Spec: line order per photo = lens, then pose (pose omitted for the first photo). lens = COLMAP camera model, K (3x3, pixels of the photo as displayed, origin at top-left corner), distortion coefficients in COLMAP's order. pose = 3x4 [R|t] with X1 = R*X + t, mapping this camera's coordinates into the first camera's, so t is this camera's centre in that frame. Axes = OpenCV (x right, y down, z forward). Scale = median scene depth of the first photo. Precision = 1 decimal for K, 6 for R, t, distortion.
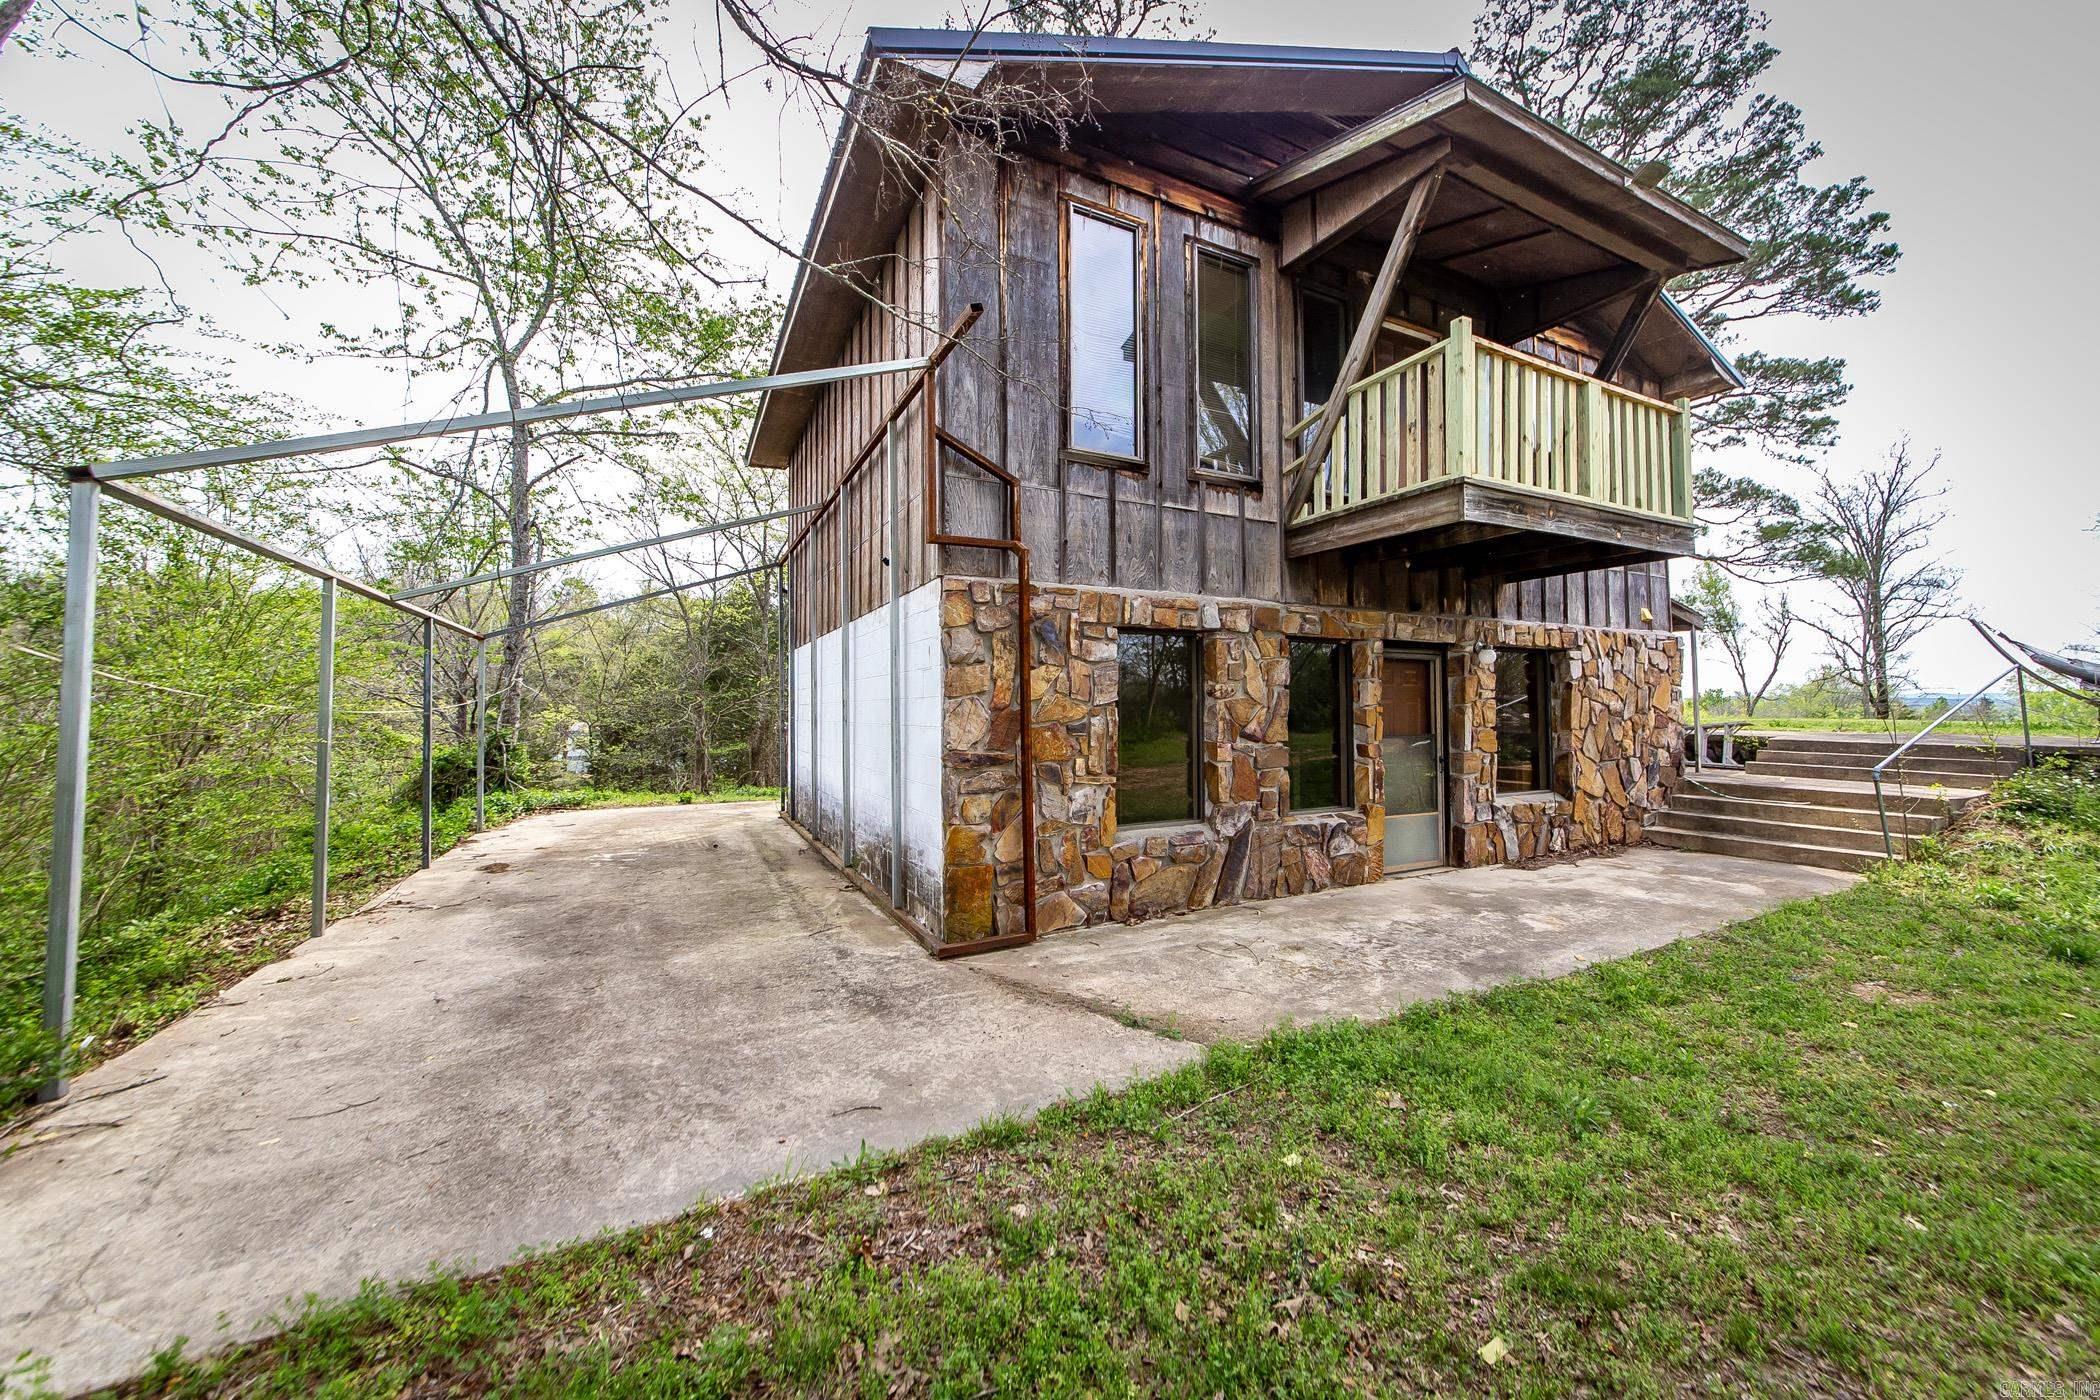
lens RADIAL K [[753.6, 0, 1049.0], [0, 753.6, 687.1], [0, 0, 1]] dist [-0.009970, 0.002663]
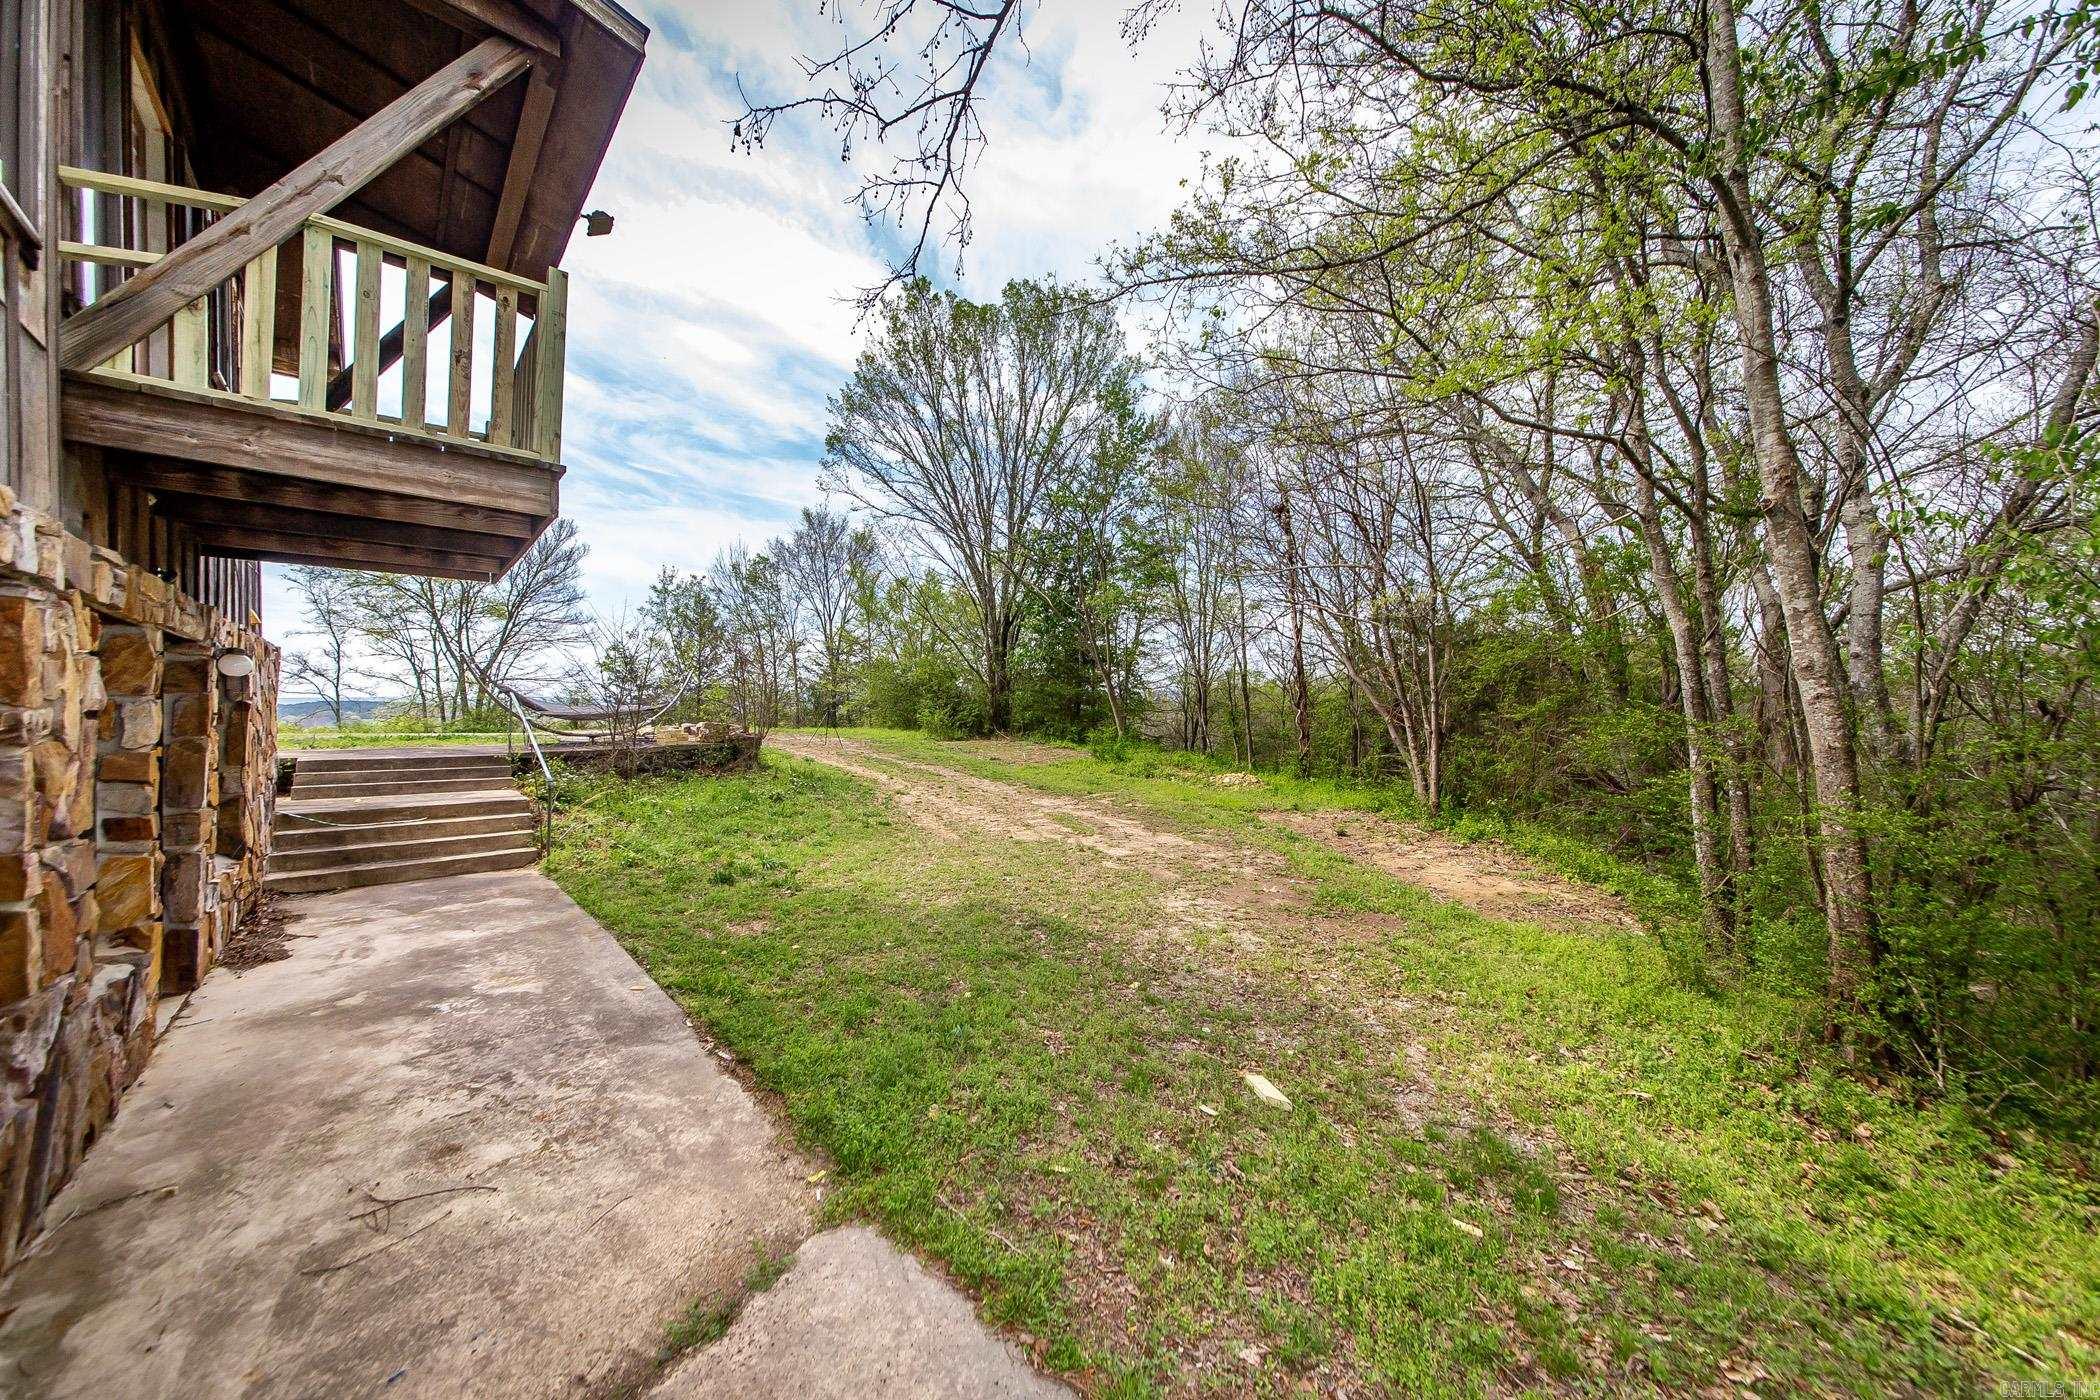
lens RADIAL K [[753.6, 0, 1049.7], [0, 753.6, 711.2], [0, 0, 1]] dist [-0.009970, 0.002663]
pose [[-0.265852, -0.002735, 0.964010, -0.328380], [-0.018915, 0.999818, -0.002380, -0.014004], [-0.963828, -0.018867, -0.265855, 0.599603]]
